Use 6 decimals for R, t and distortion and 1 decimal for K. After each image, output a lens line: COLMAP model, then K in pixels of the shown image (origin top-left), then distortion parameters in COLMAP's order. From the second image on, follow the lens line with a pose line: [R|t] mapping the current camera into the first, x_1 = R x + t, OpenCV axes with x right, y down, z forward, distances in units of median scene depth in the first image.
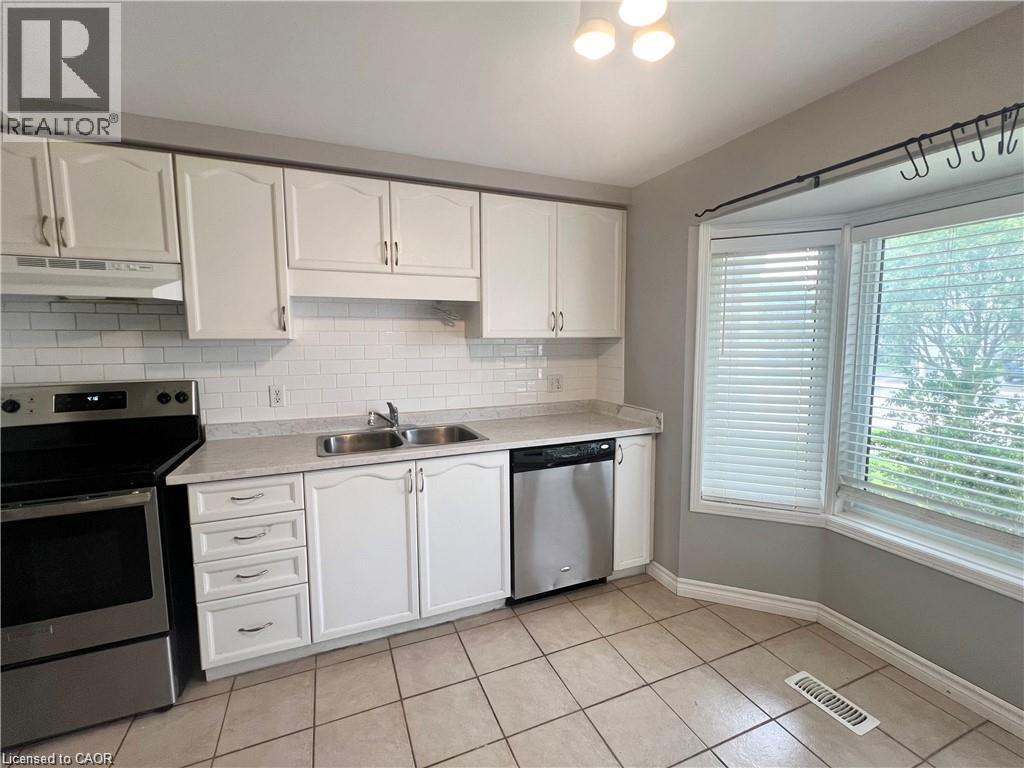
lens RADIAL K [[449.7, 0, 510.7], [0, 449.7, 383.7], [0, 0, 1]] dist [-0.000805, -0.000110]
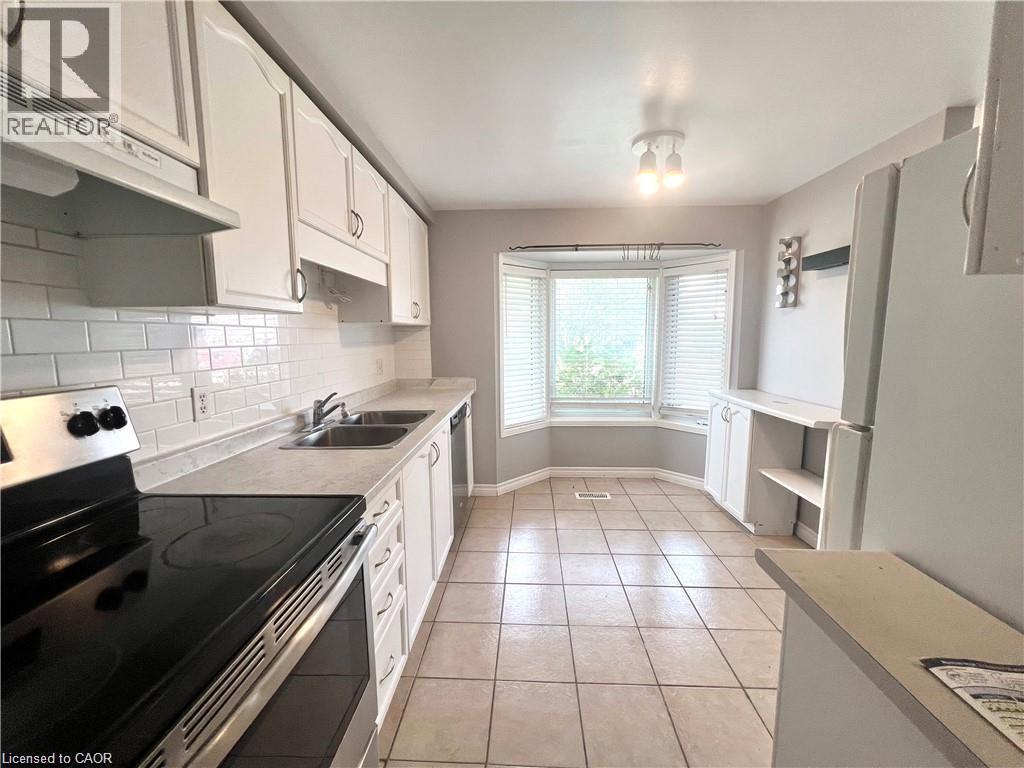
lens RADIAL K [[416.1, 0, 512.3], [0, 416.1, 383.6], [0, 0, 1]] dist [-0.001857, -0.000015]
pose [[0.418484, -0.102918, 0.902374, -0.889469], [0.095691, 0.993025, 0.068879, 0.001488], [-0.903169, 0.057524, 0.425413, 0.359392]]
